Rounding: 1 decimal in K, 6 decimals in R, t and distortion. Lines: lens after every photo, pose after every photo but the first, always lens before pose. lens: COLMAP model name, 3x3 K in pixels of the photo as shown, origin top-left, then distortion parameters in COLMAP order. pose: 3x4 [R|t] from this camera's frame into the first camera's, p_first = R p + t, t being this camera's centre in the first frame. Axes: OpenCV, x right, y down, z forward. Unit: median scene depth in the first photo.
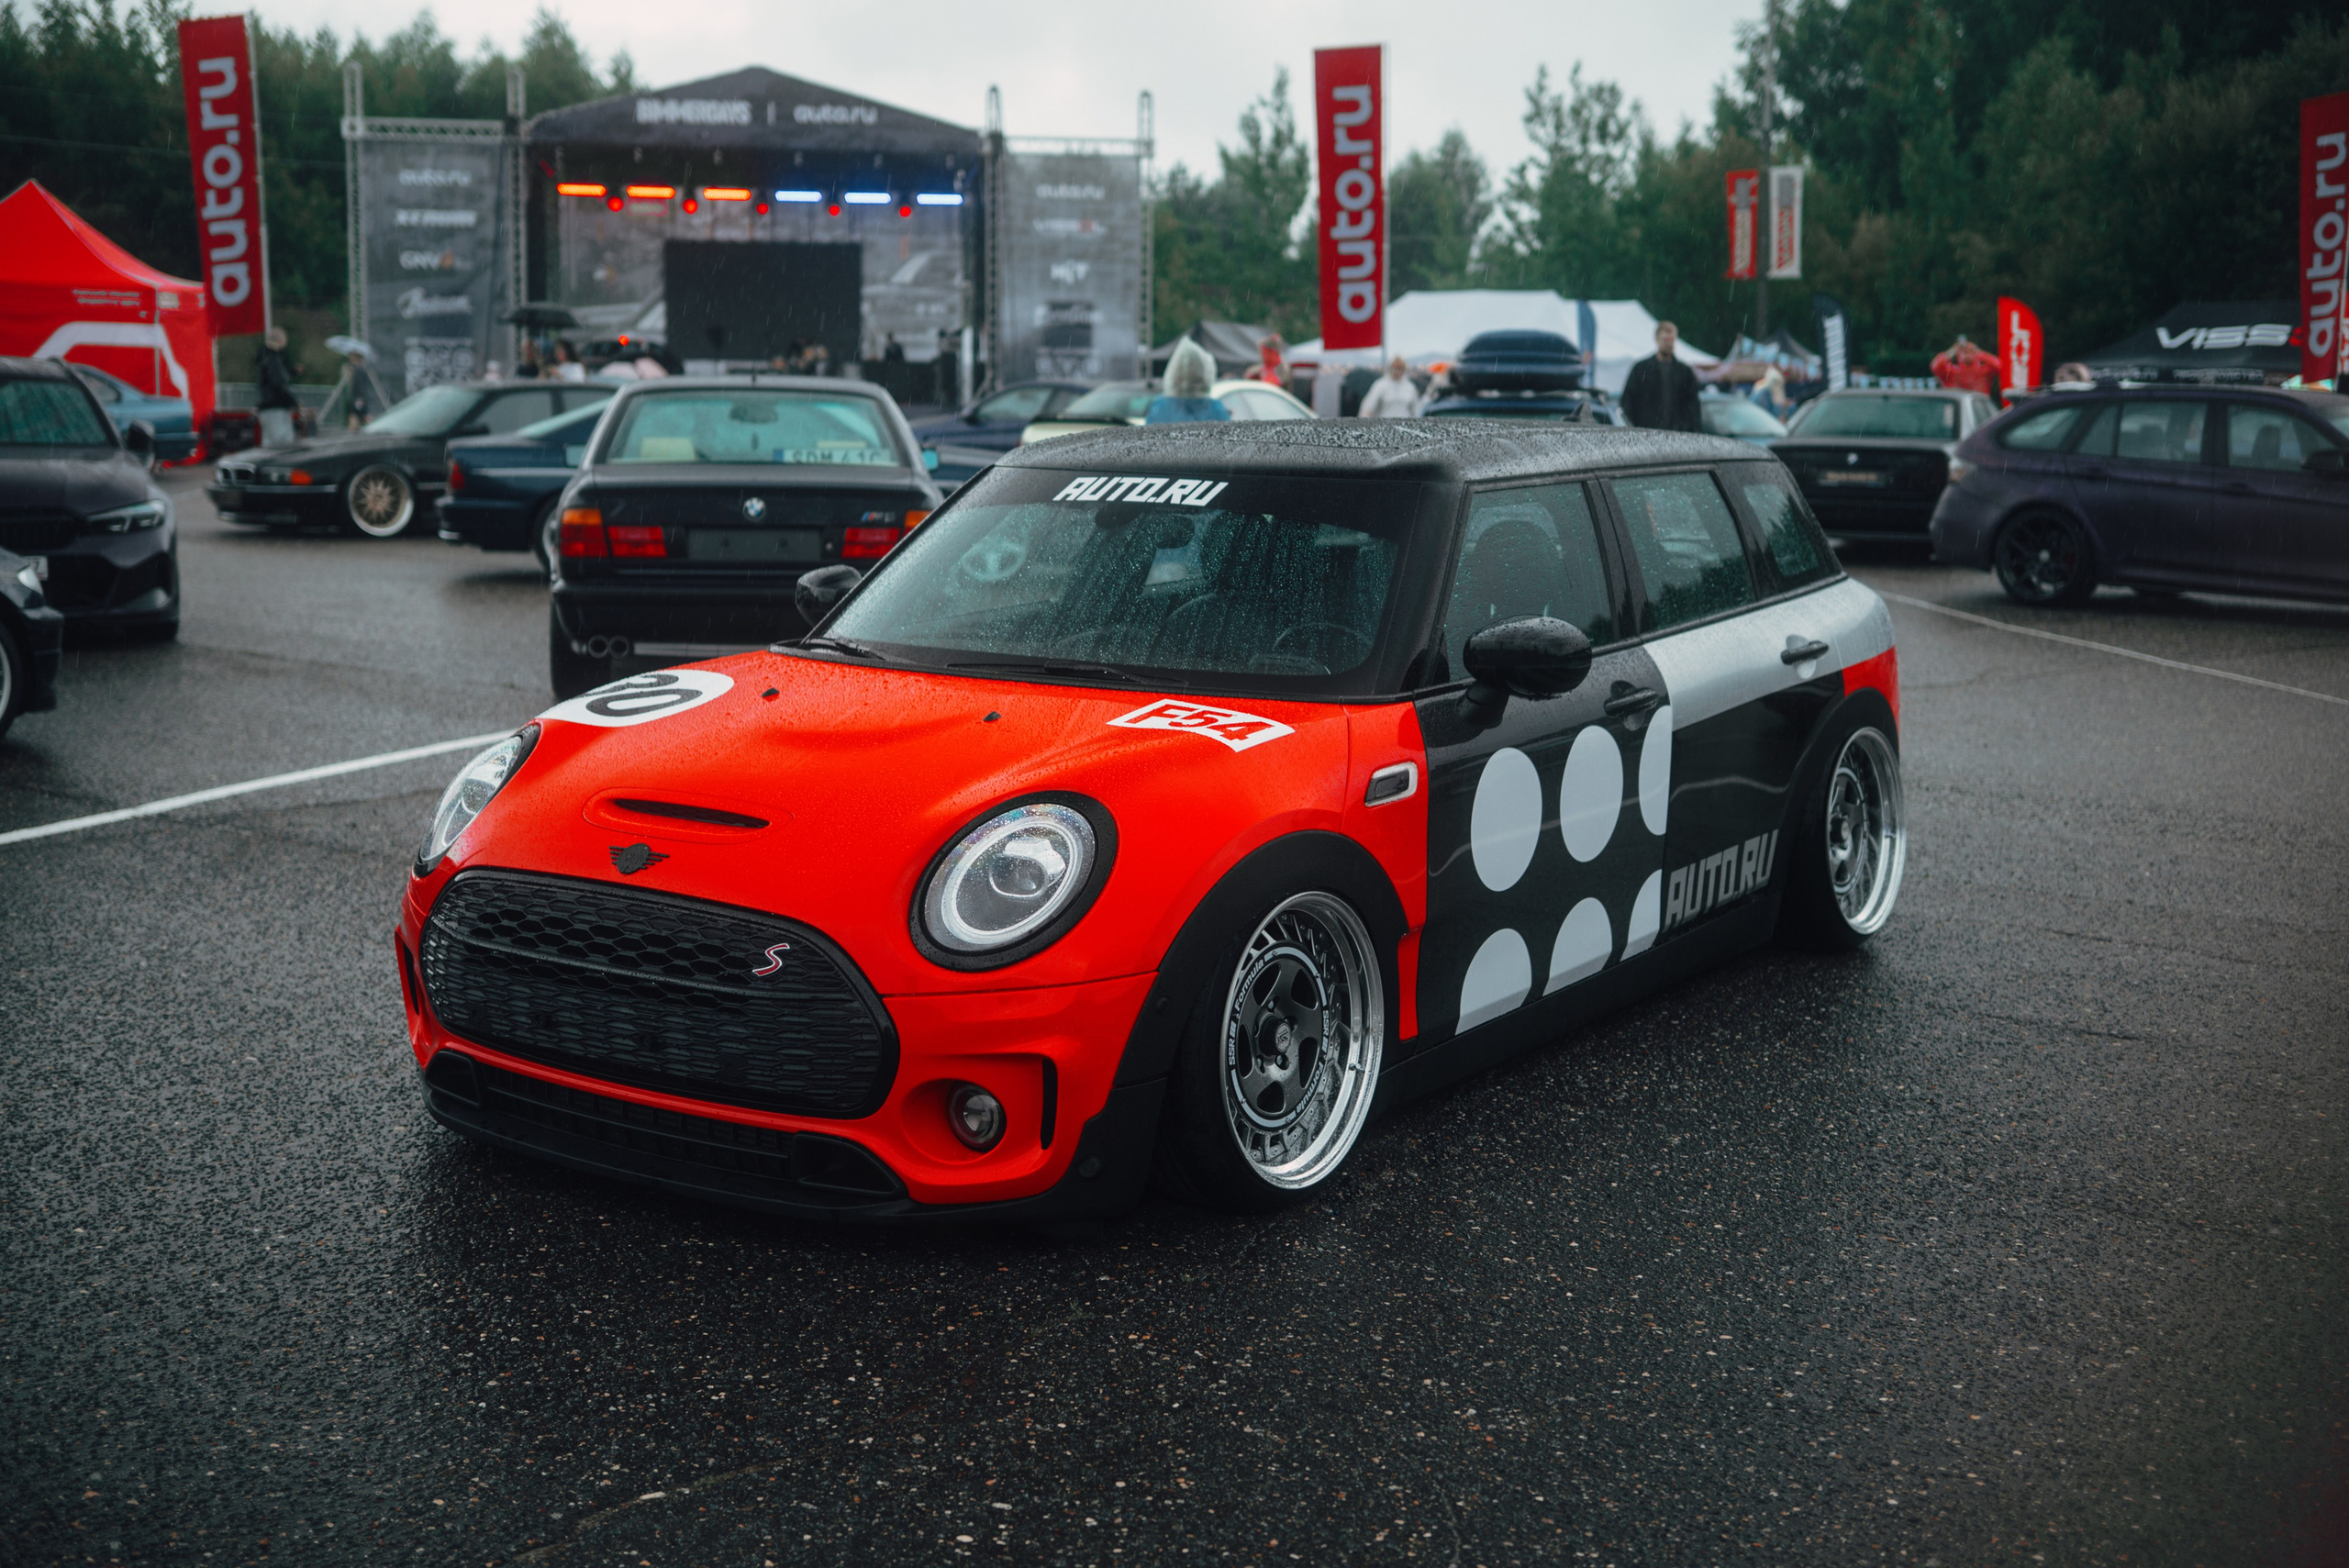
lens RADIAL K [[2751.9, 0, 1187.1], [0, 2751.9, 816.2], [0, 0, 1]] dist [-0.003220, 0.016511]
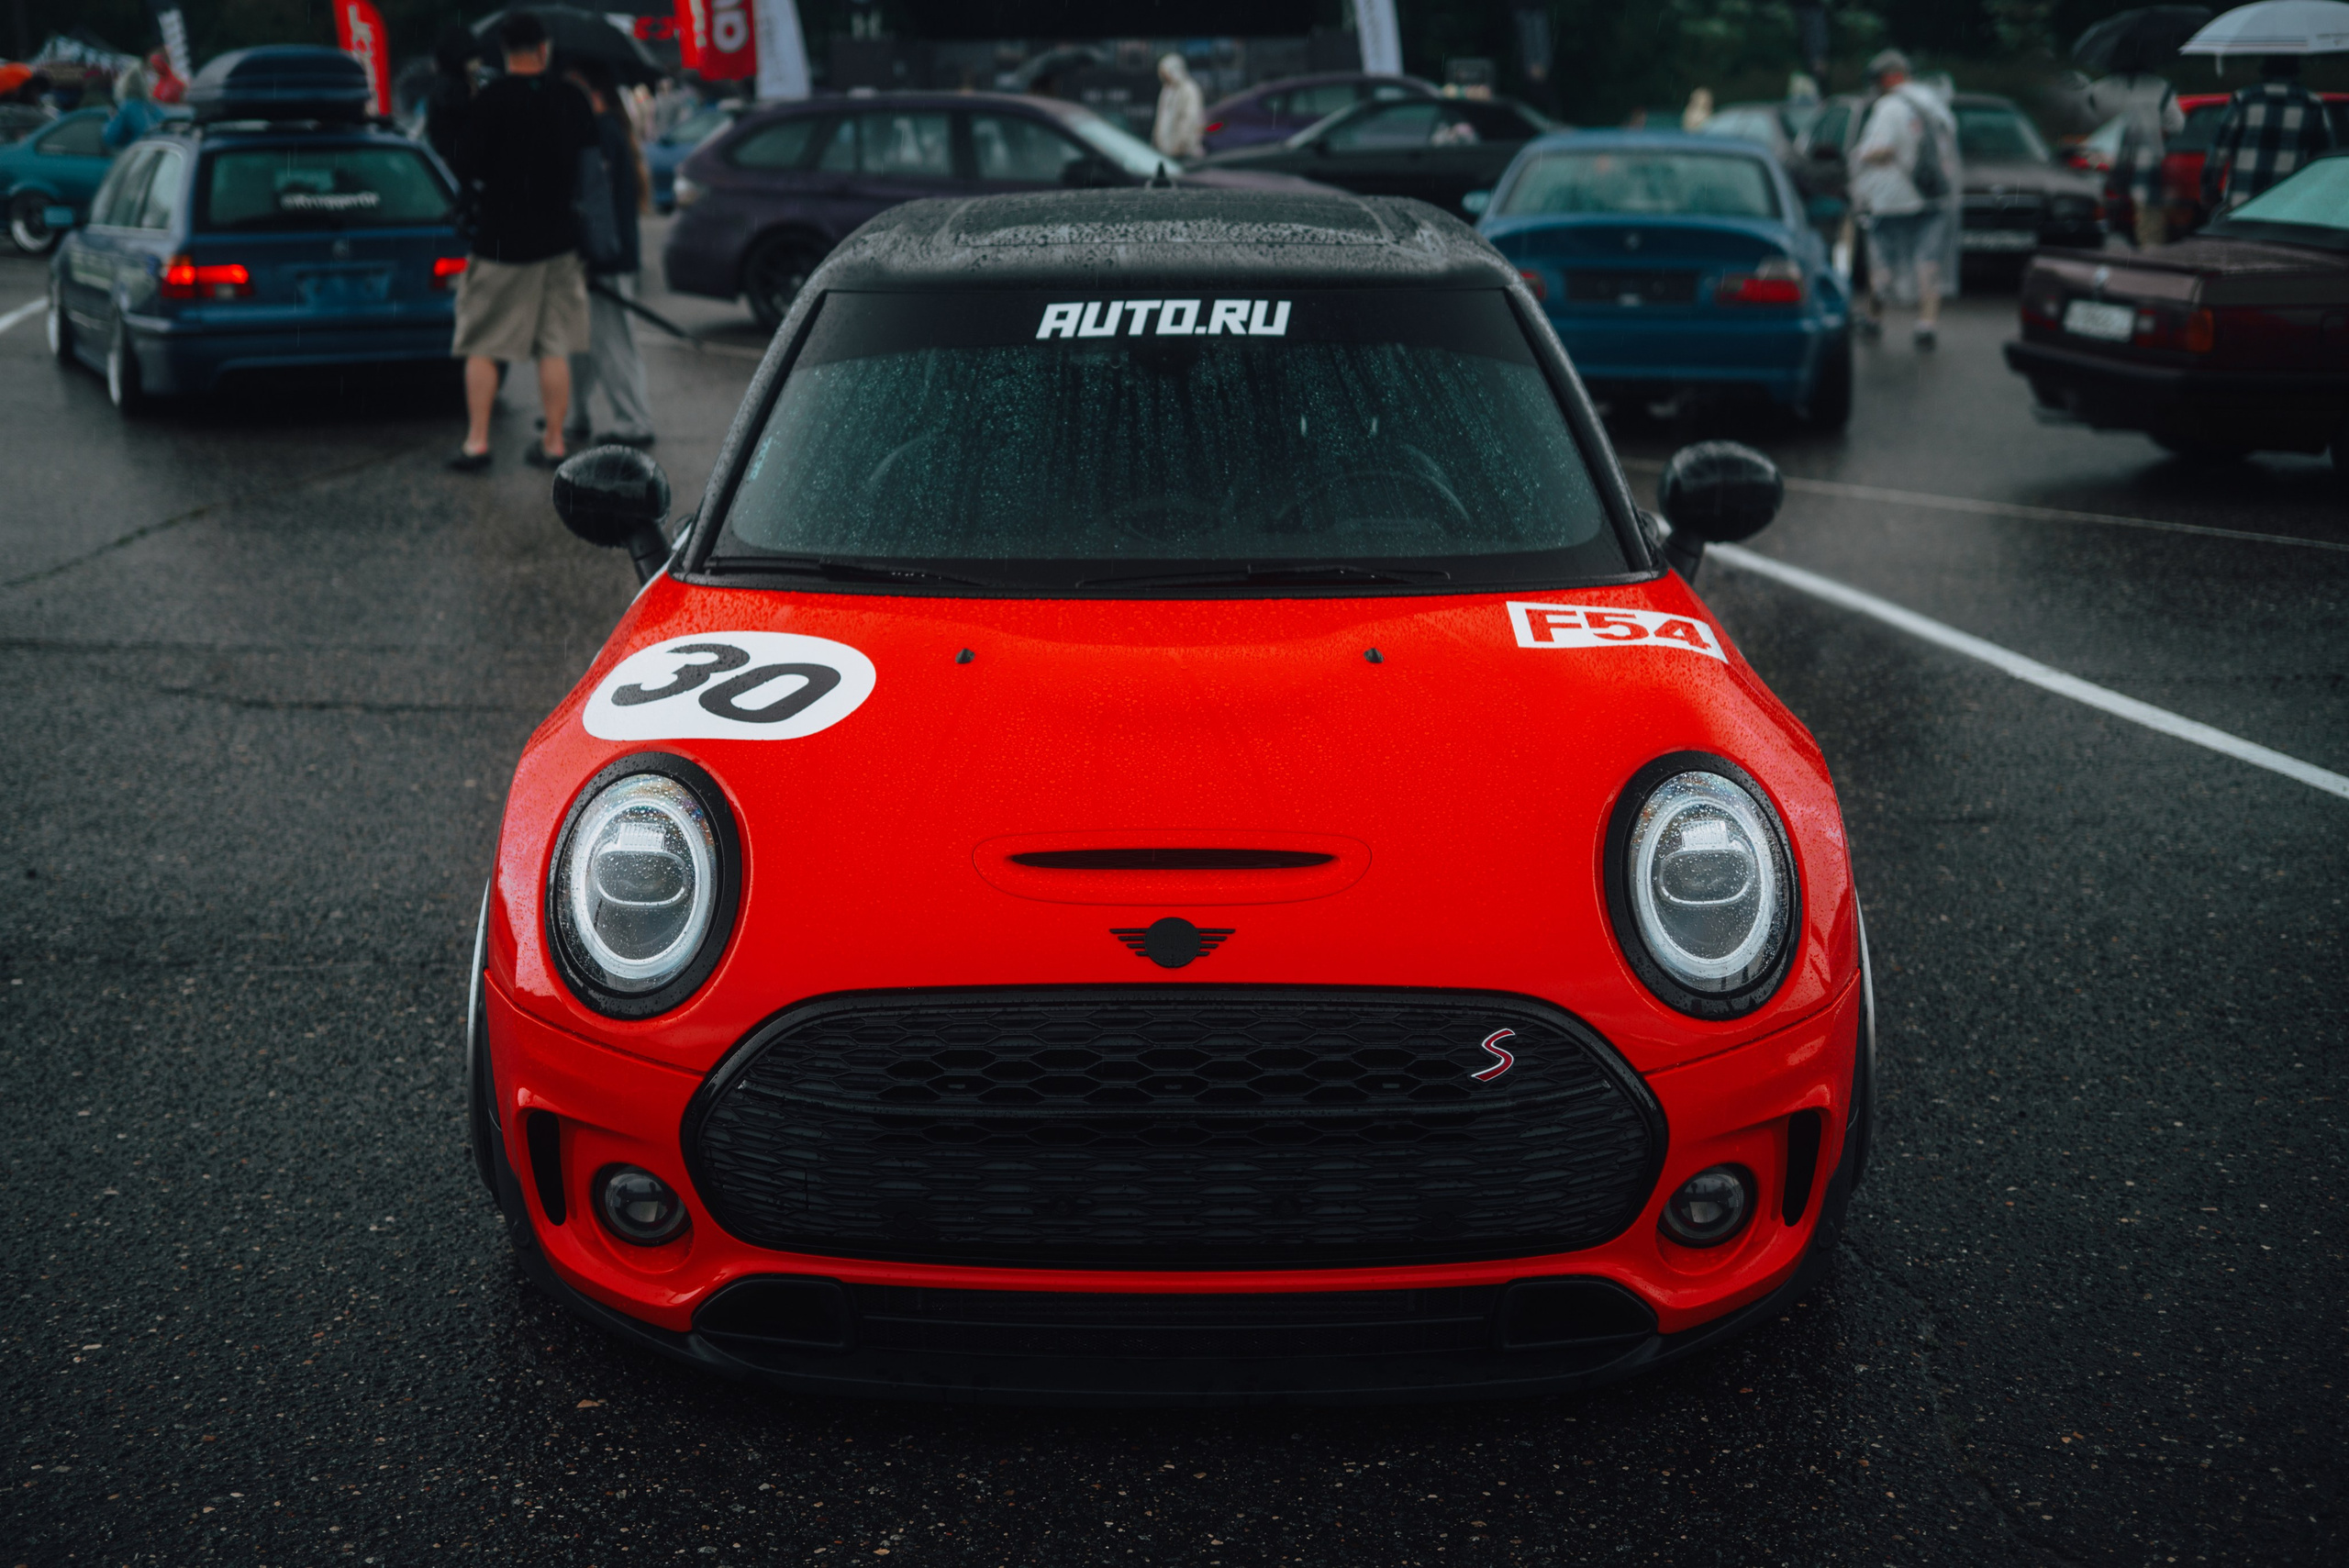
lens RADIAL K [[2861.7, 0, 1168.5], [0, 2861.7, 827.2], [0, 0, 1]] dist [0.000198, -0.014204]
pose [[0.822835, -0.160703, 0.545085, -0.531690], [0.104952, 0.985656, 0.132163, -0.096331], [-0.558505, -0.051540, 0.827898, 0.391260]]
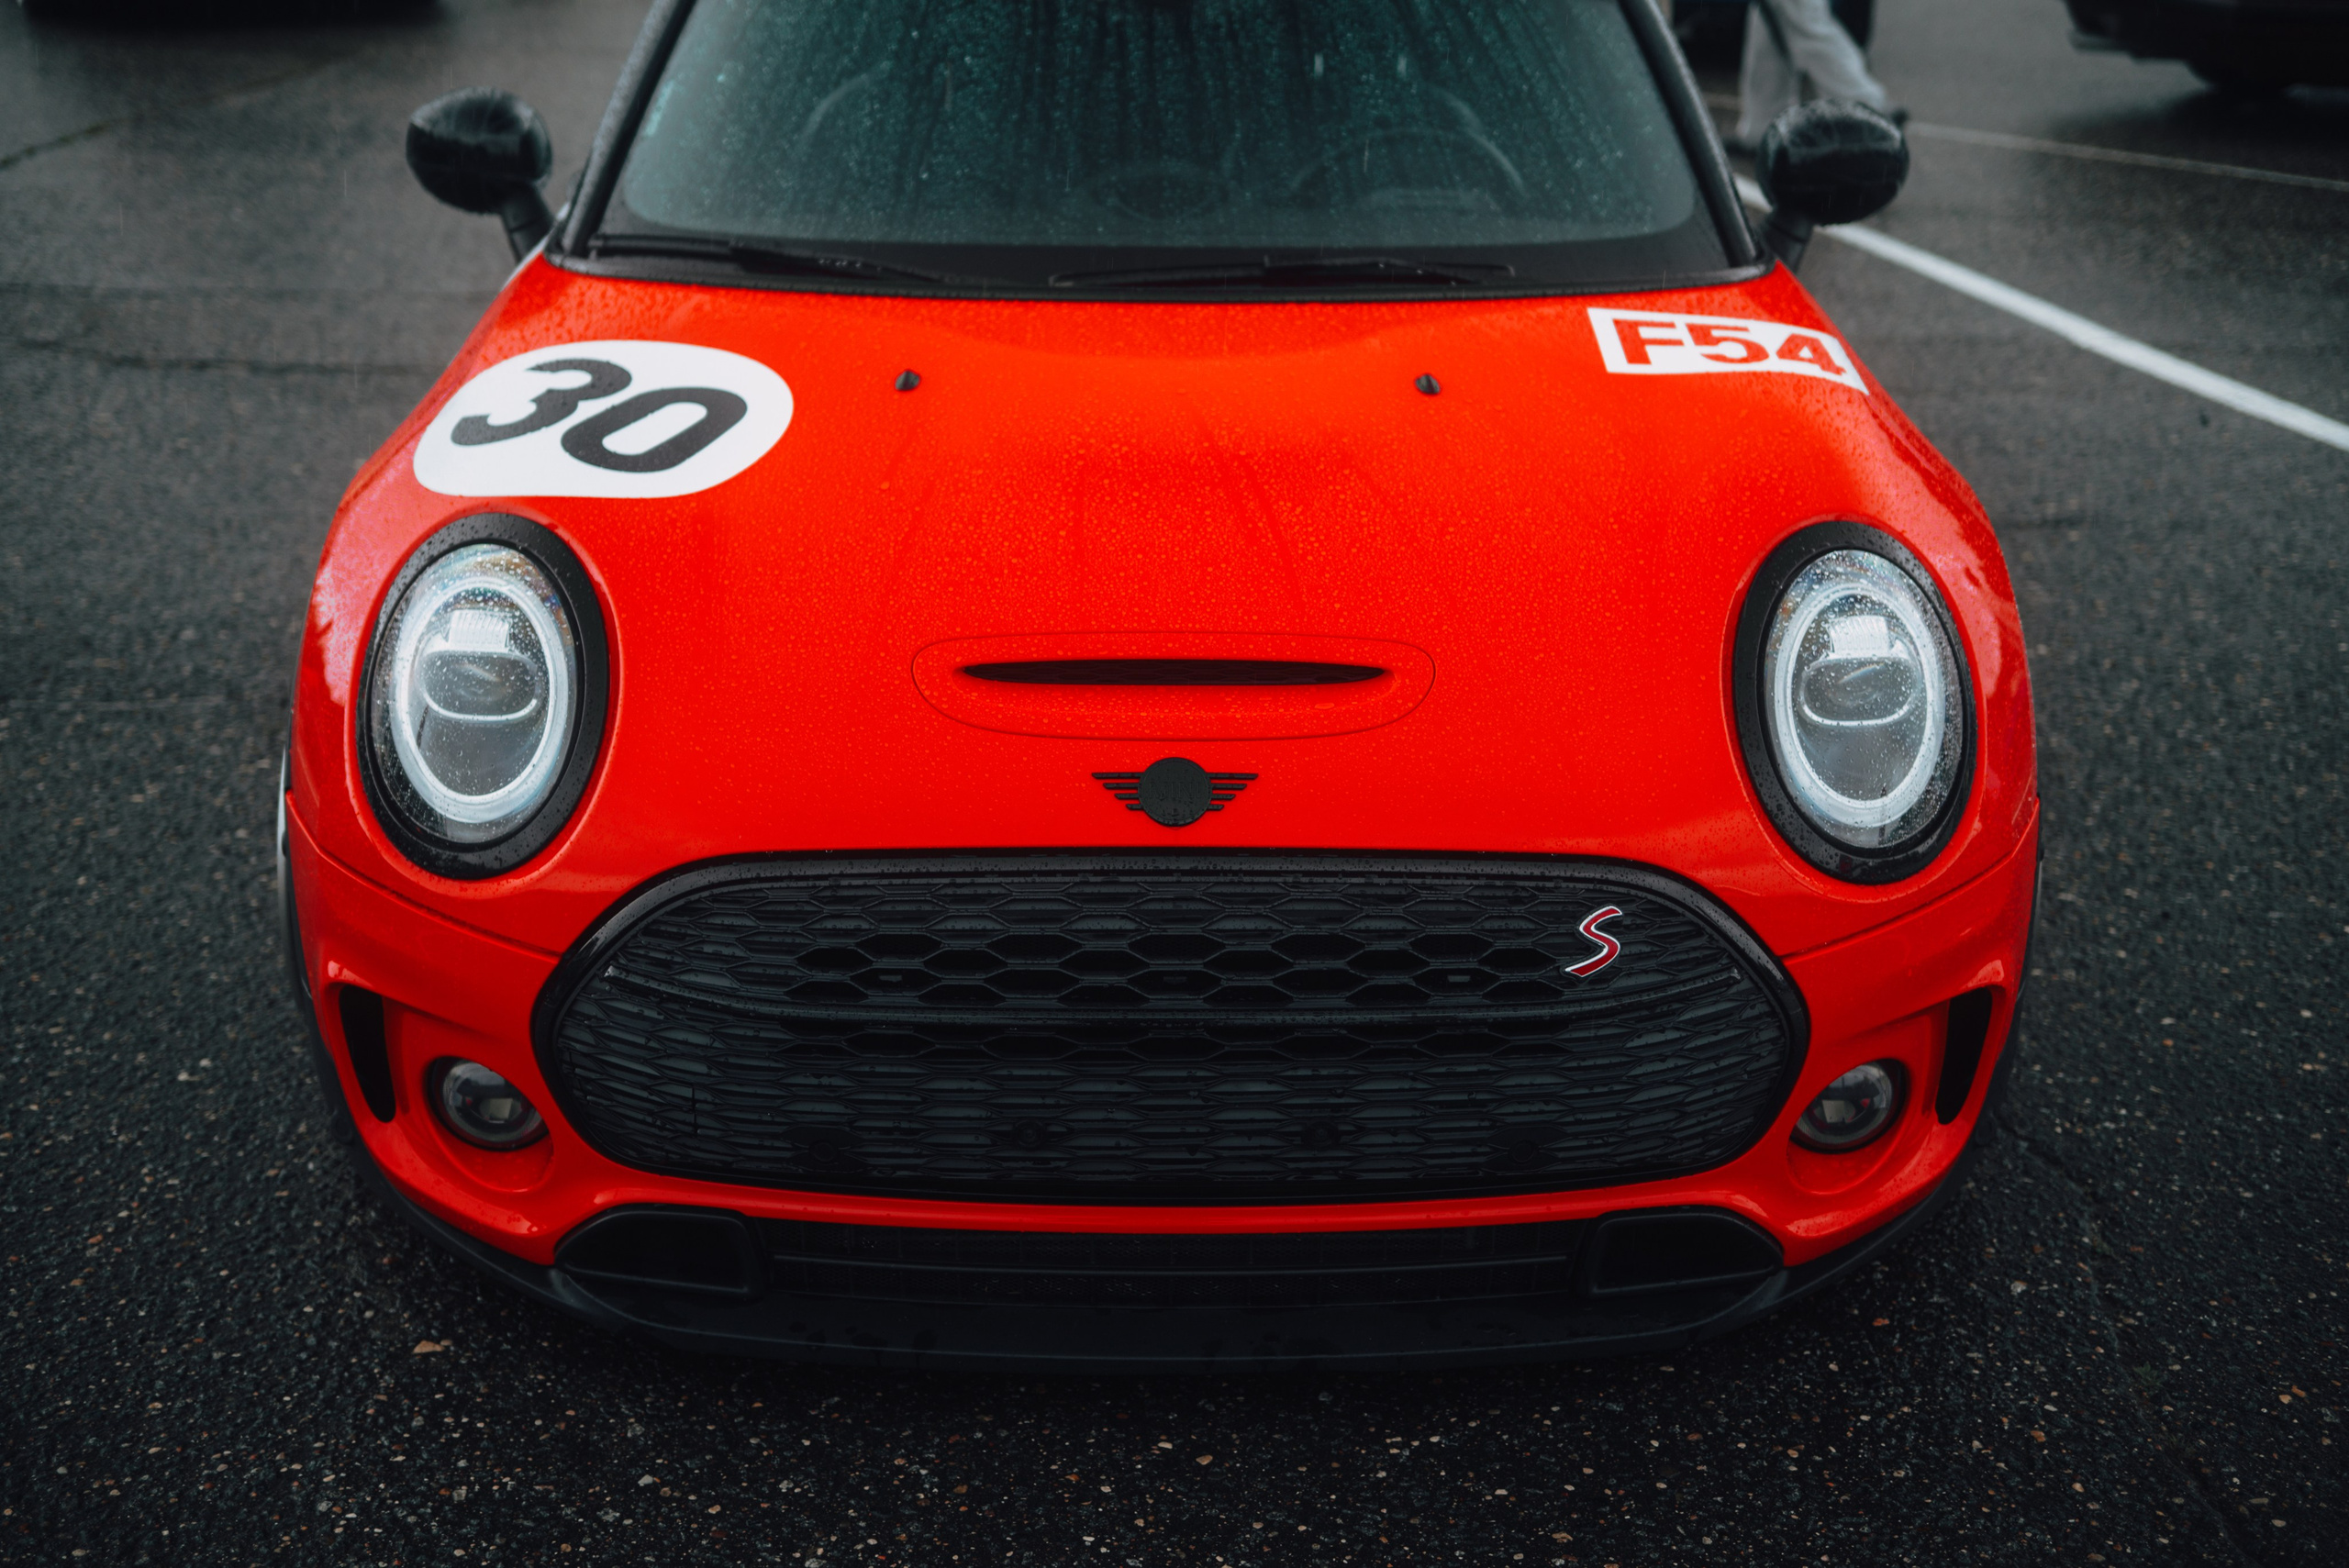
lens RADIAL K [[2755.7, 0, 1212.5], [0, 2755.7, 766.7], [0, 0, 1]] dist [-0.007277, 0.031047]
pose [[0.810397, -0.221065, 0.542575, -0.433351], [0.092845, 0.962837, 0.253622, -0.108201], [-0.578478, -0.155159, 0.800805, 0.542605]]
